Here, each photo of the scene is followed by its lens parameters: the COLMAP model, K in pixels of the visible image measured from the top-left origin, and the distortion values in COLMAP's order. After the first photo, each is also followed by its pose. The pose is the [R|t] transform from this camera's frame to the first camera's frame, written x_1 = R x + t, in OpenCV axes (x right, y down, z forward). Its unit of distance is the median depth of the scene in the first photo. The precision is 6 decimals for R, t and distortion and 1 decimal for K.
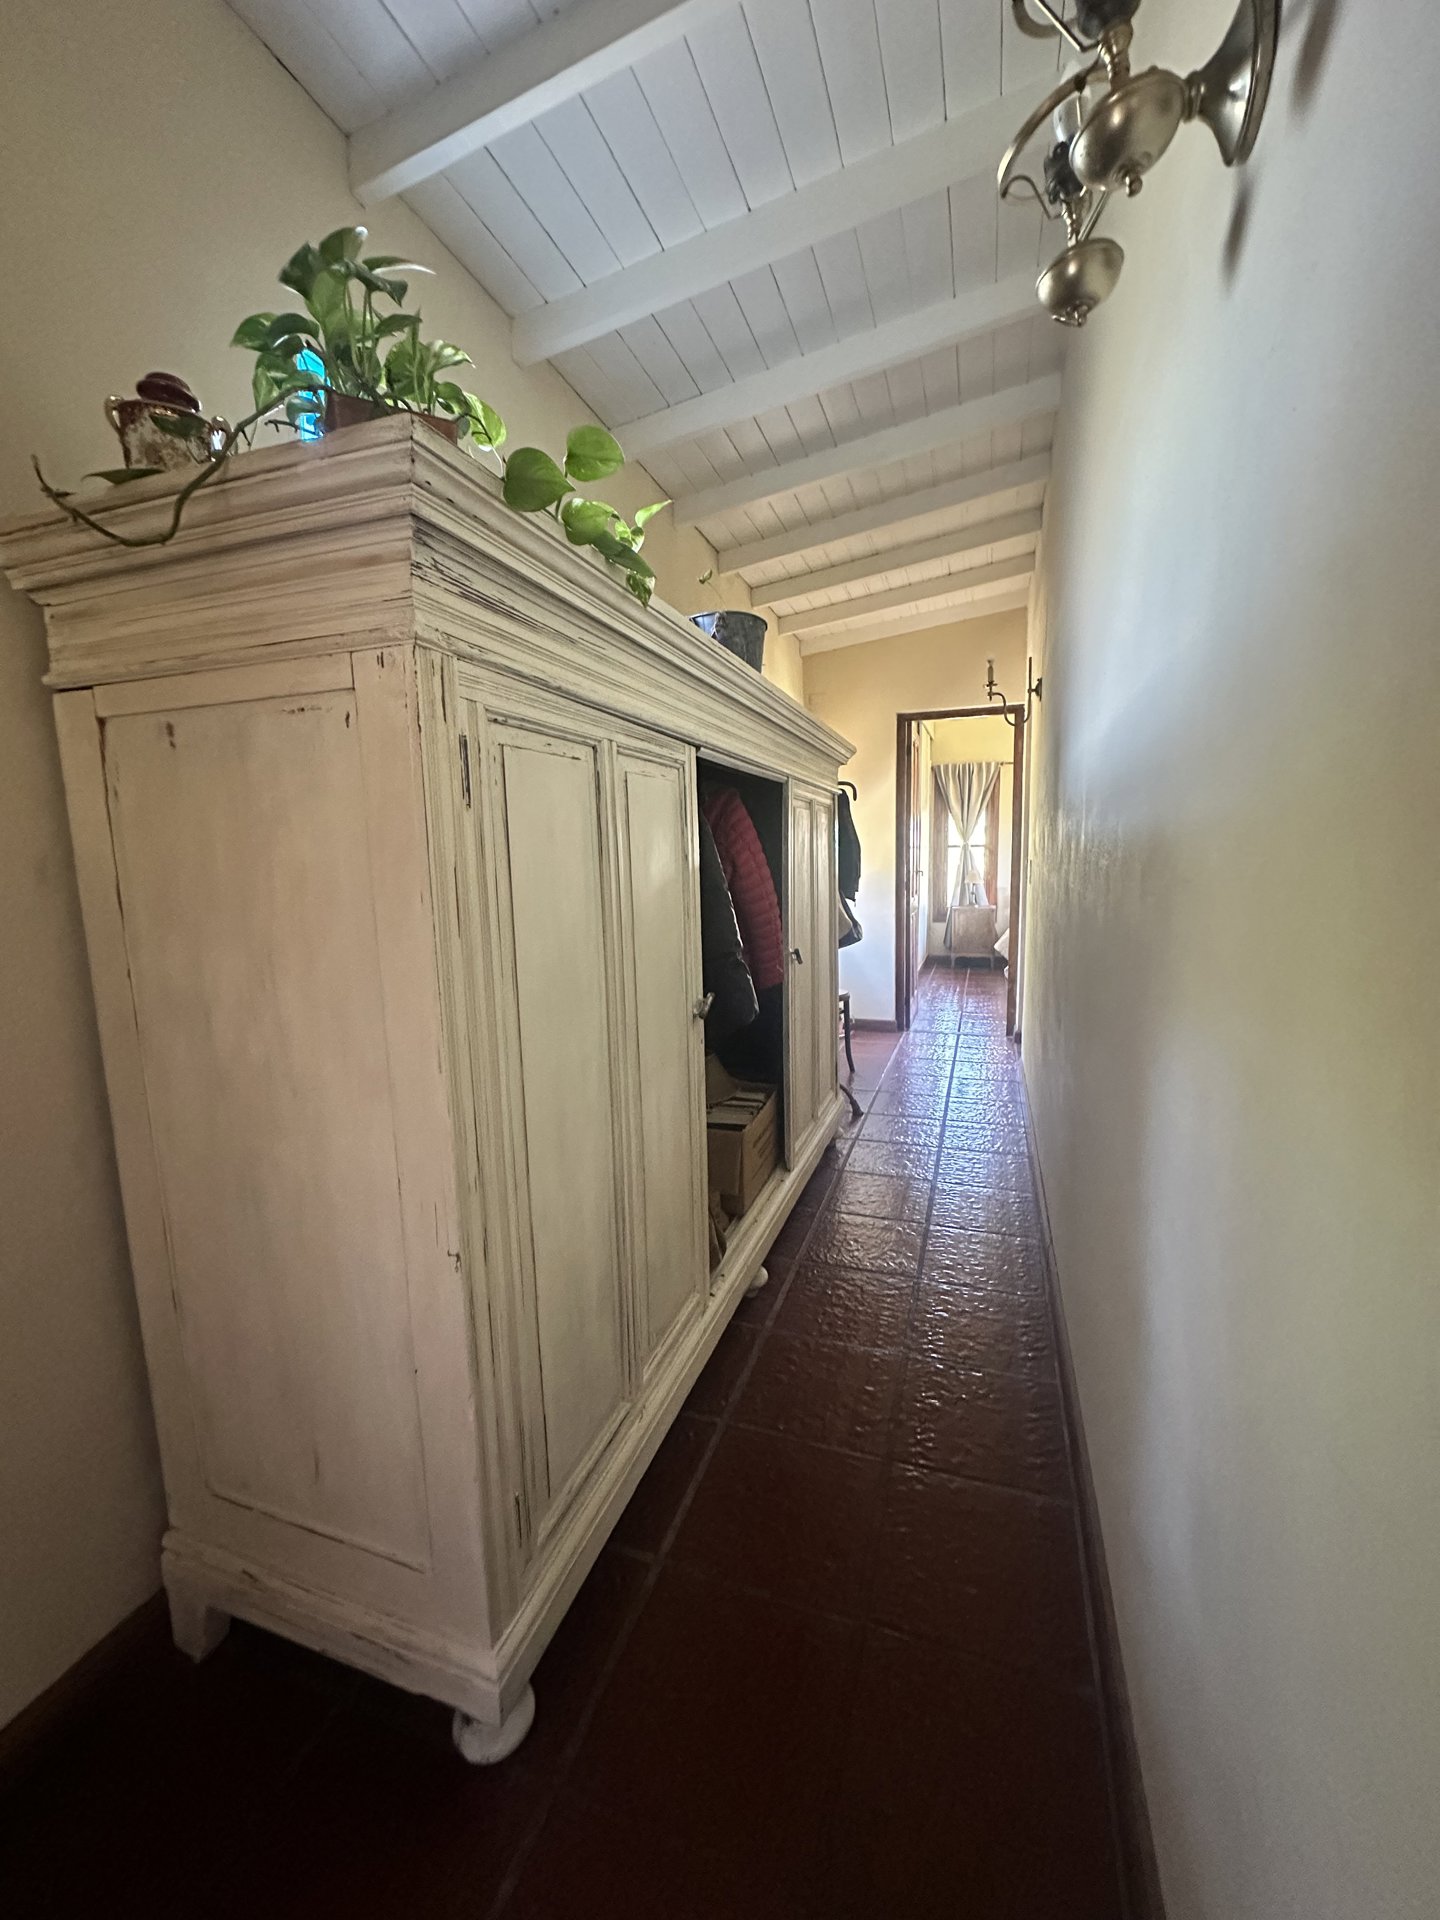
lens RADIAL K [[765.0, 0, 722.8], [0, 765.0, 954.2], [0, 0, 1]] dist [-0.002277, 0.000147]
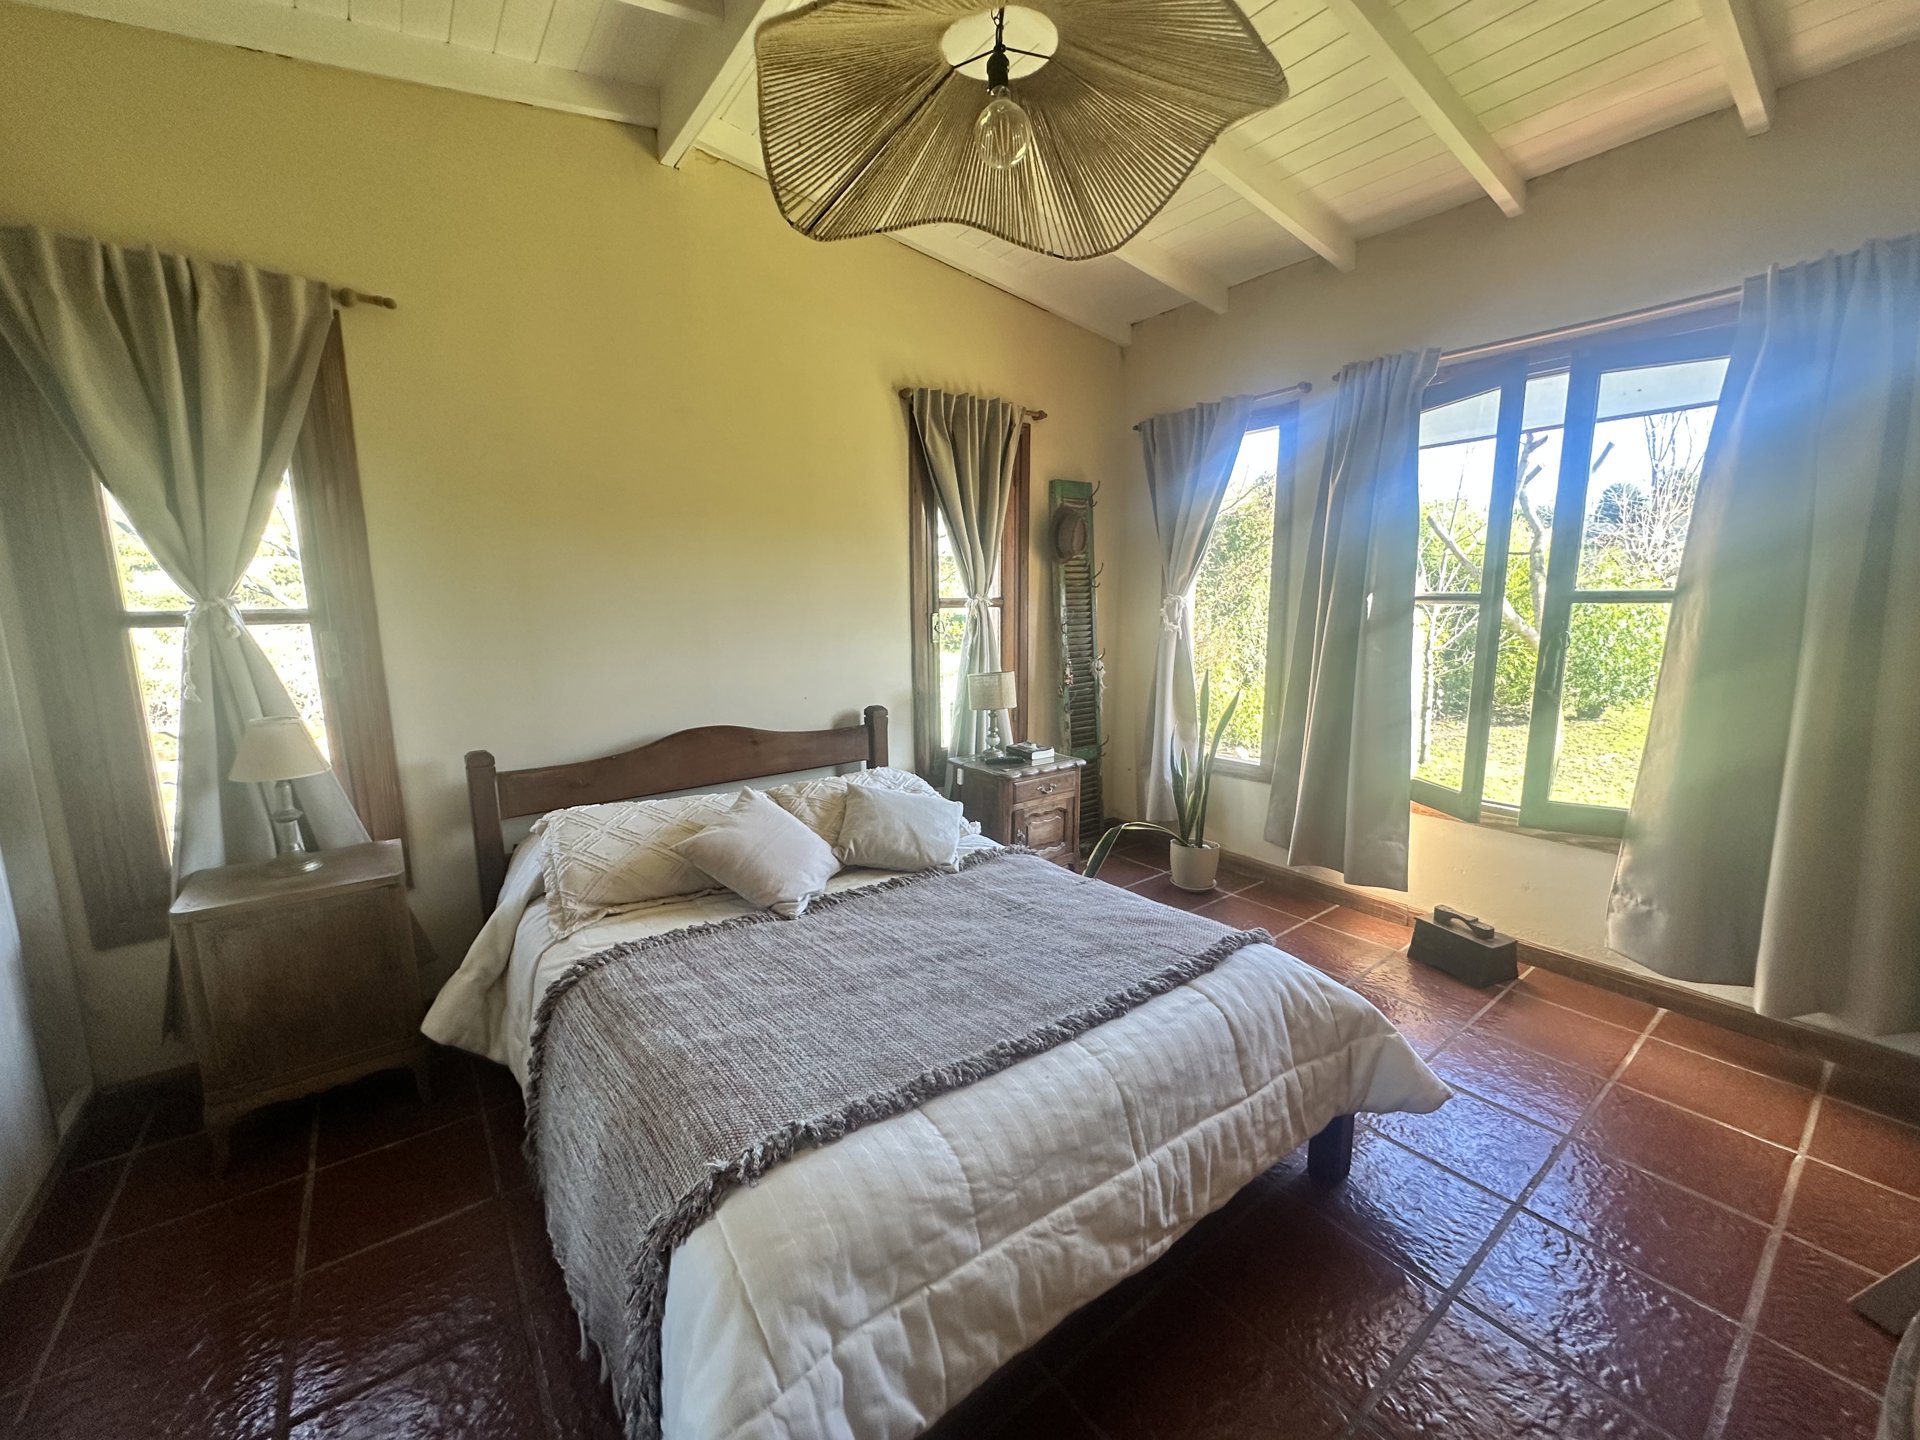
lens RADIAL K [[765.0, 0, 962.5], [0, 765.0, 717.7], [0, 0, 1]] dist [-0.002277, 0.000147]
pose [[0.553226, -0.117105, 0.824759, 0.248393], [0.109891, 0.991677, 0.067093, -0.101690], [-0.825751, 0.053516, 0.561490, 0.681726]]
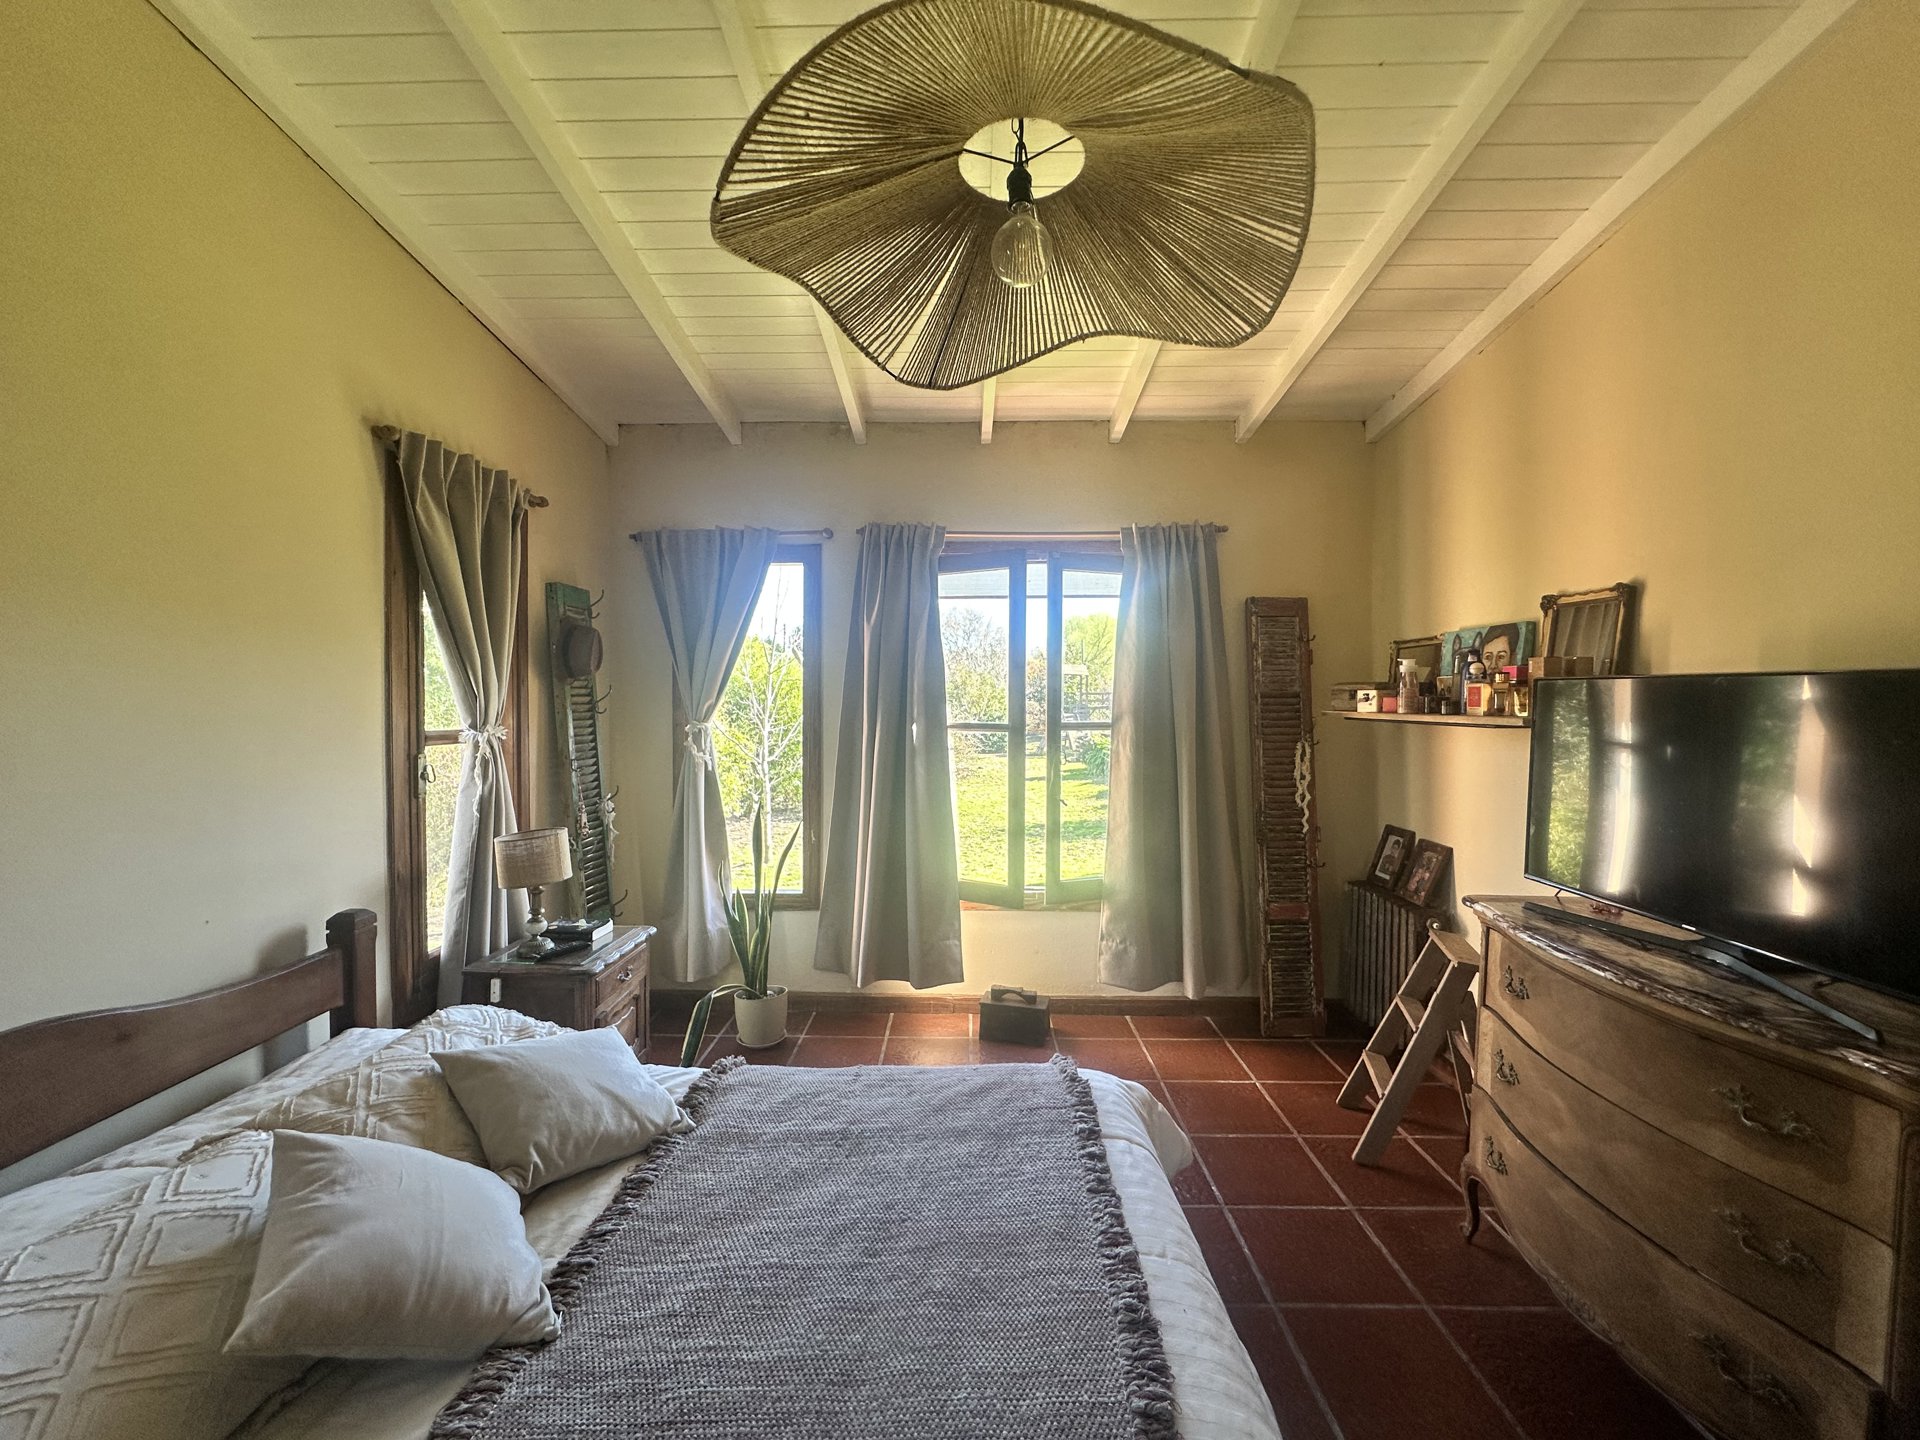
lens RADIAL K [[760.7, 0, 958.4], [0, 760.7, 722.8], [0, 0, 1]] dist [-0.001153, 0.000119]
pose [[-0.303801, -0.000274, 0.952736, 0.265258], [0.135792, 0.989778, 0.043585, -0.128931], [-0.943009, 0.142615, -0.300658, 0.823234]]
